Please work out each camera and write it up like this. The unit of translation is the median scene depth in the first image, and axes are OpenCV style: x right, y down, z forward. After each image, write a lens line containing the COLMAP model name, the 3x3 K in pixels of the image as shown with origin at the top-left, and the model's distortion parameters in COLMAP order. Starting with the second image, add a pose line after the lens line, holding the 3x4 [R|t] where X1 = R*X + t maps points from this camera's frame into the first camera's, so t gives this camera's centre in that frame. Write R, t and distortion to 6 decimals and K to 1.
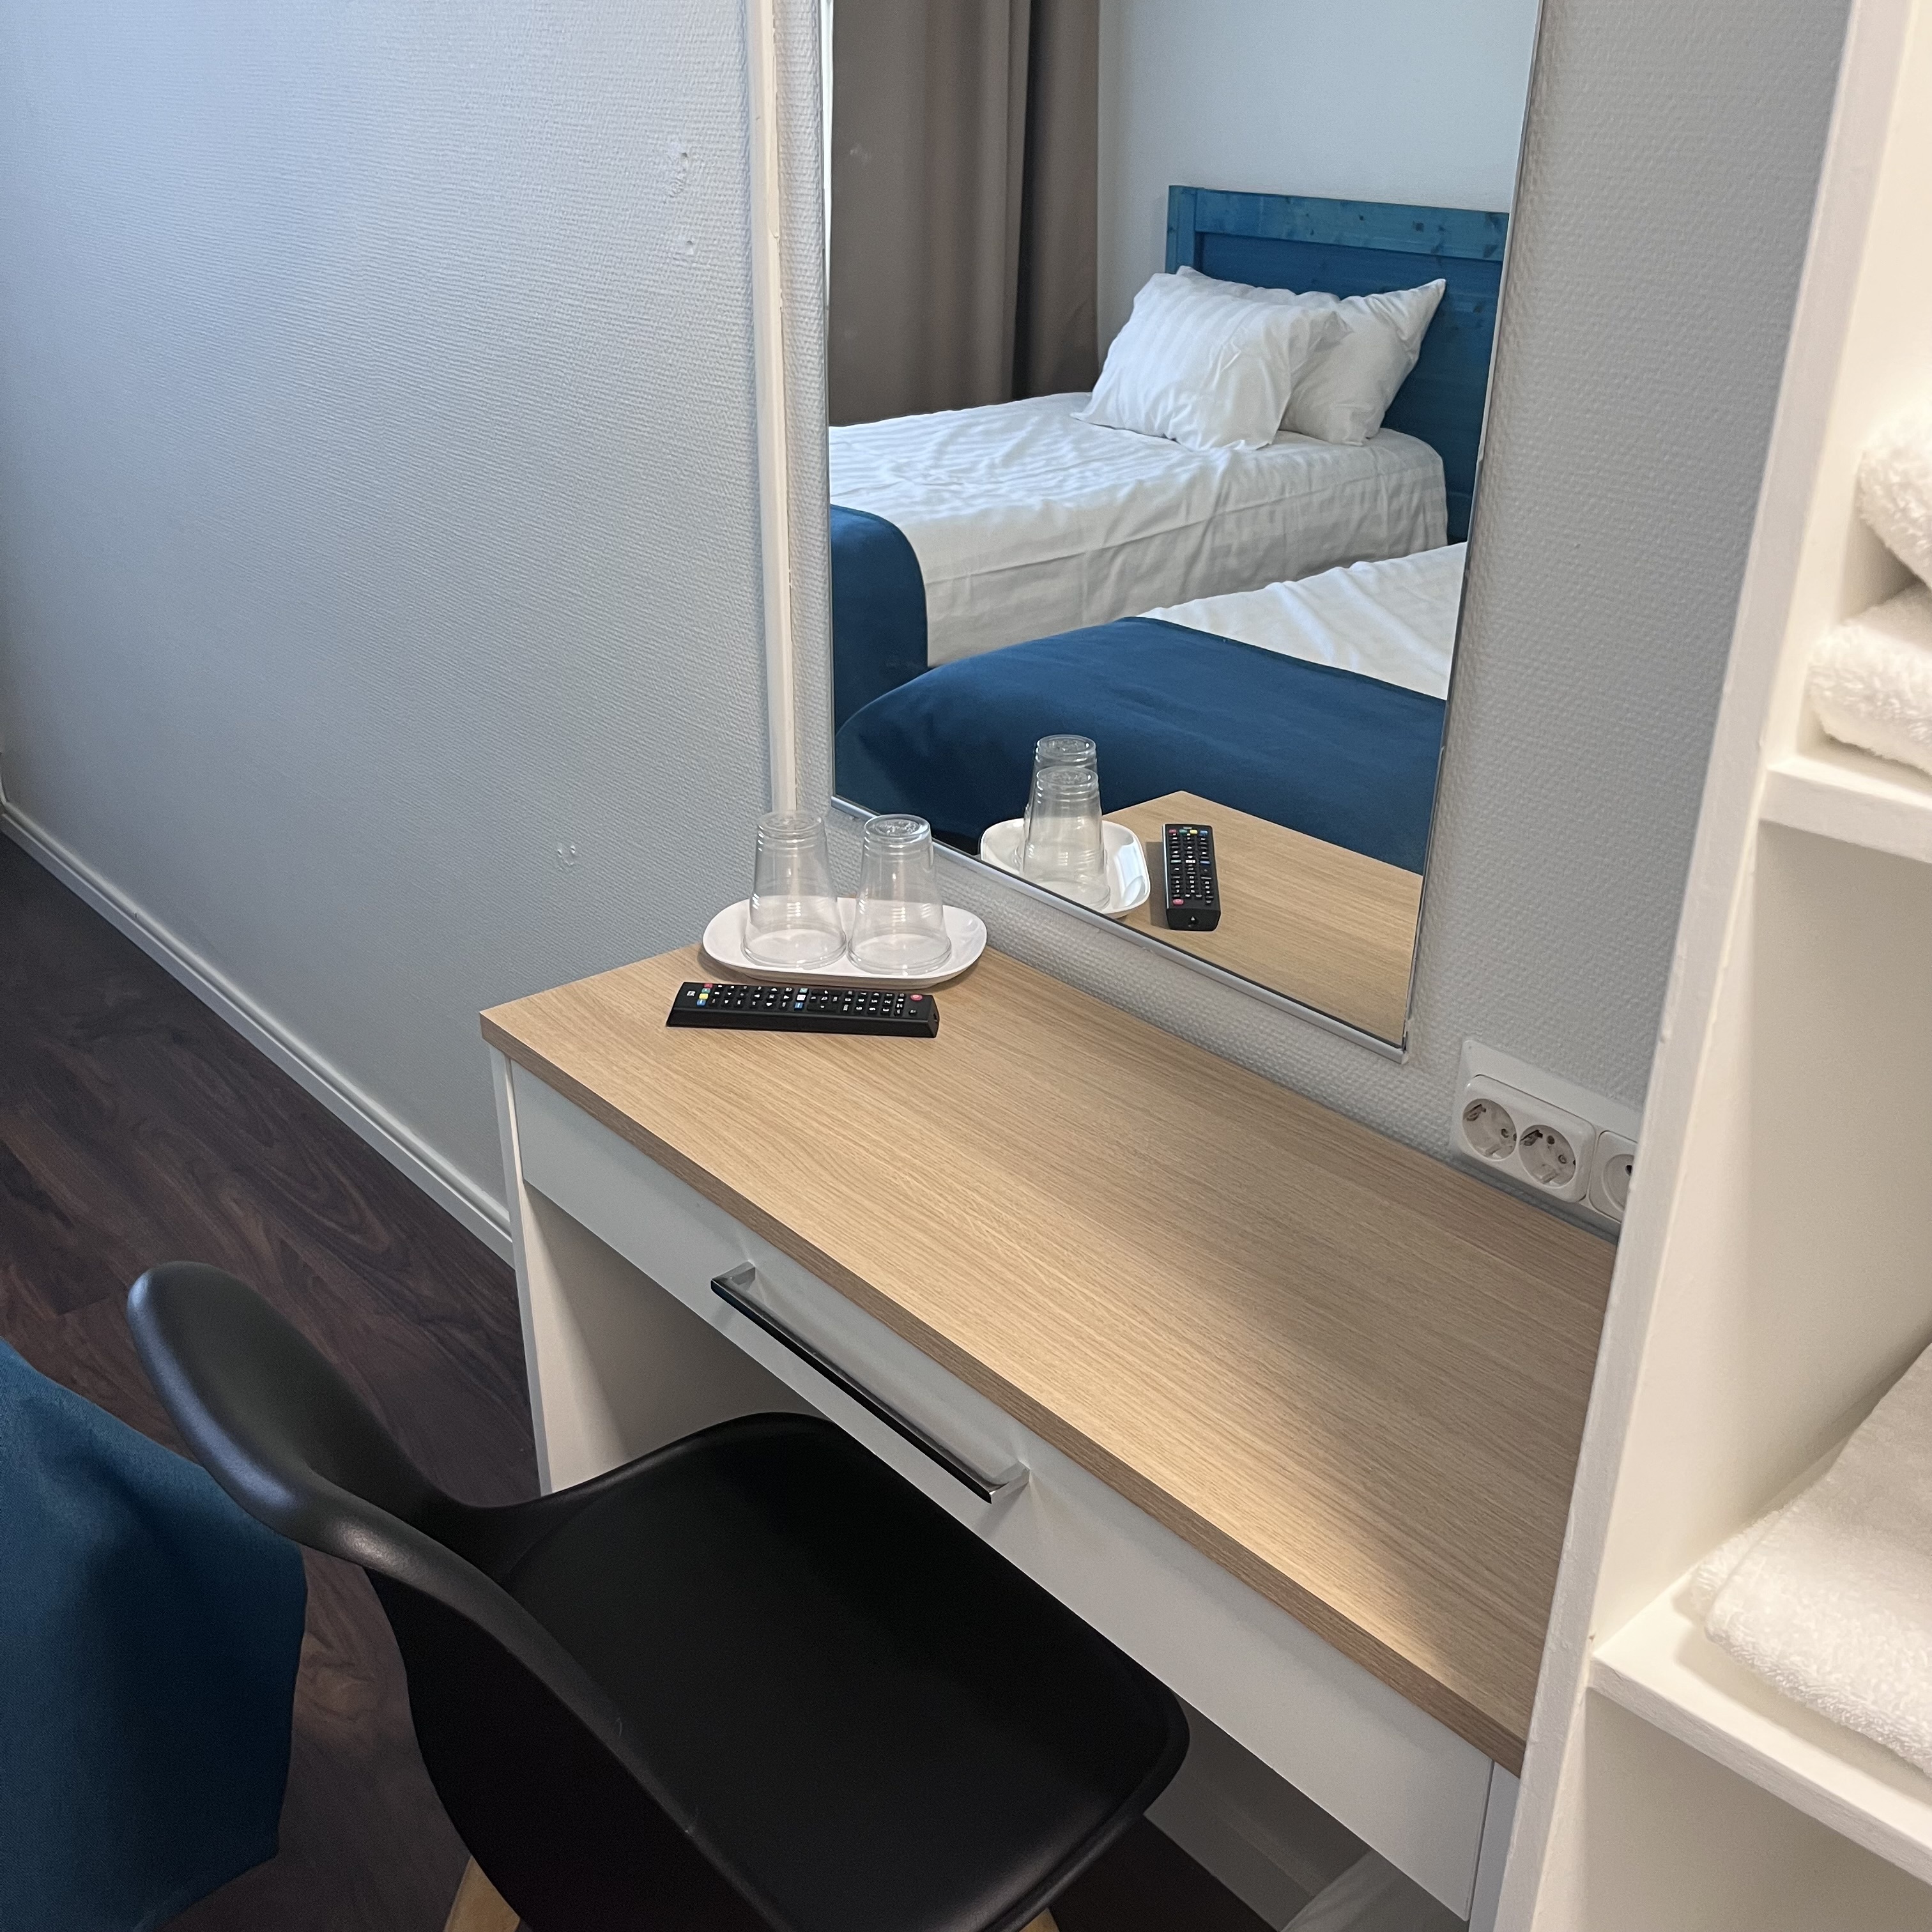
lens RADIAL K [[1914.1, 0, 966.0], [0, 1914.1, 966.0], [0, 0, 1]] dist [0.006192, 0.029667]
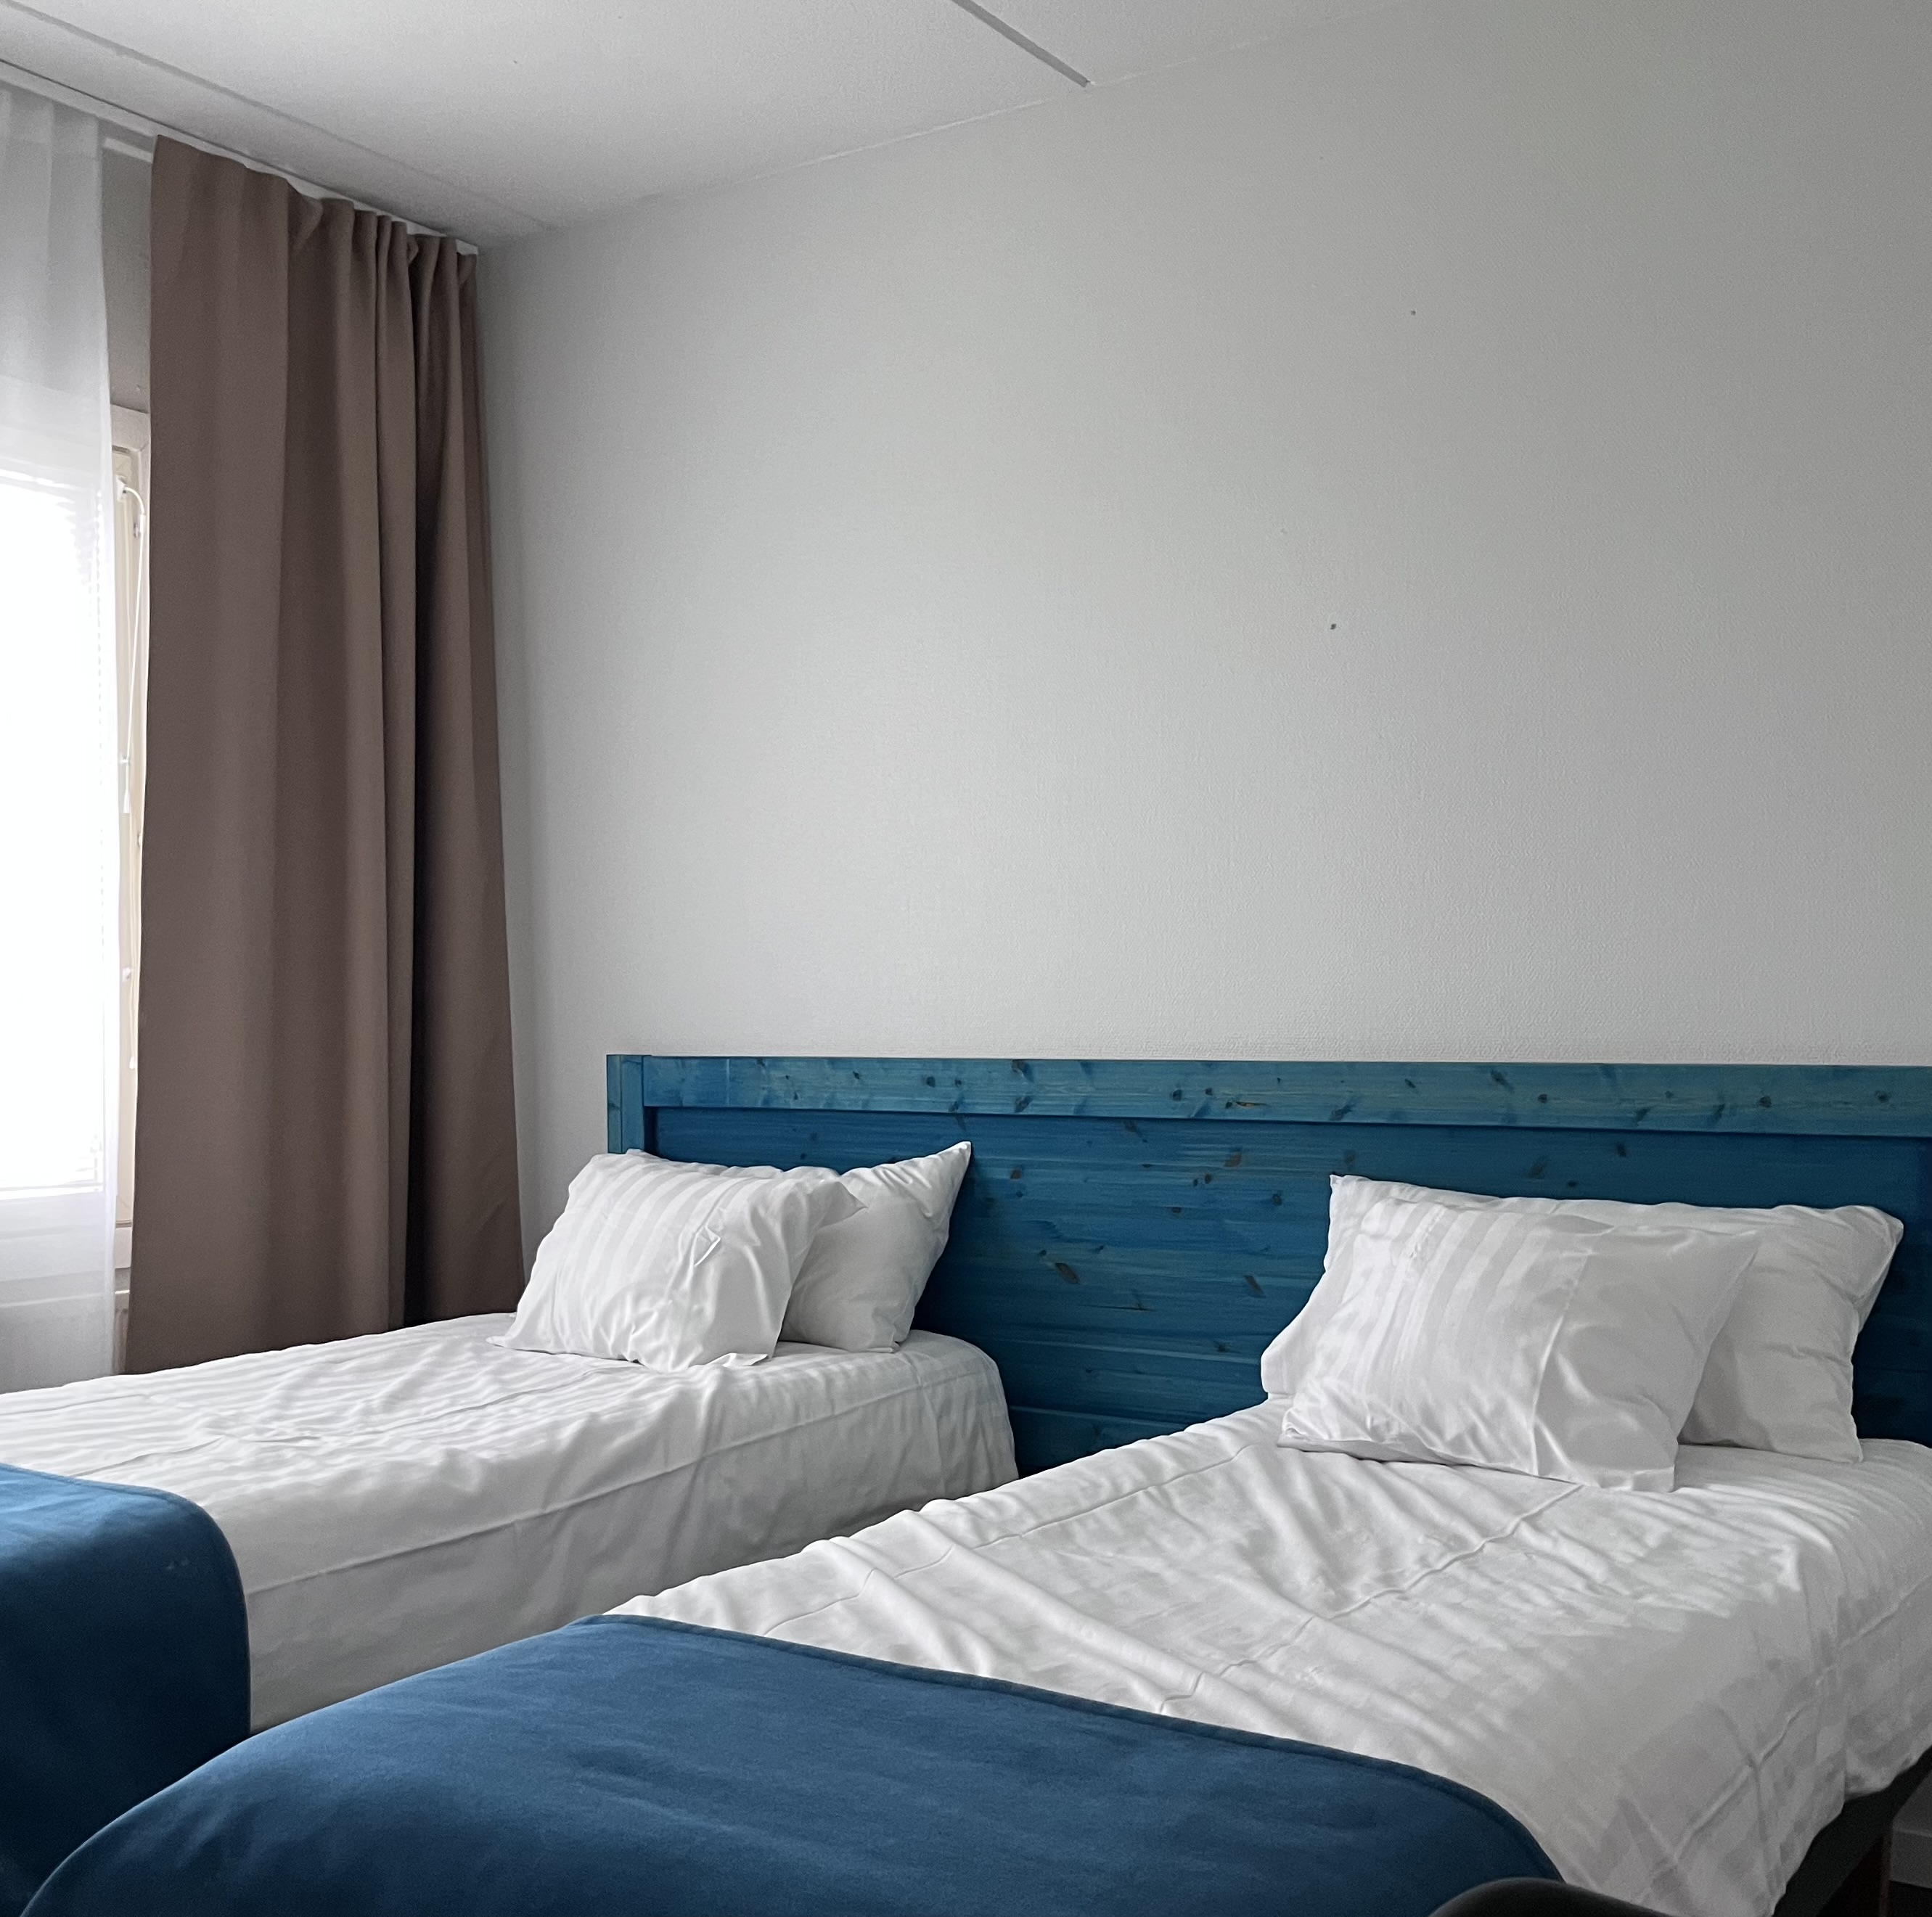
lens RADIAL K [[2351.3, 0, 1025.9], [0, 2351.3, 962.8], [0, 0, 1]] dist [0.194862, -0.681037]
pose [[0.961714, -0.018760, 0.273411, 0.009613], [0.134759, 0.901081, -0.412181, -0.025154], [-0.238633, 0.433245, 0.869111, 0.139828]]
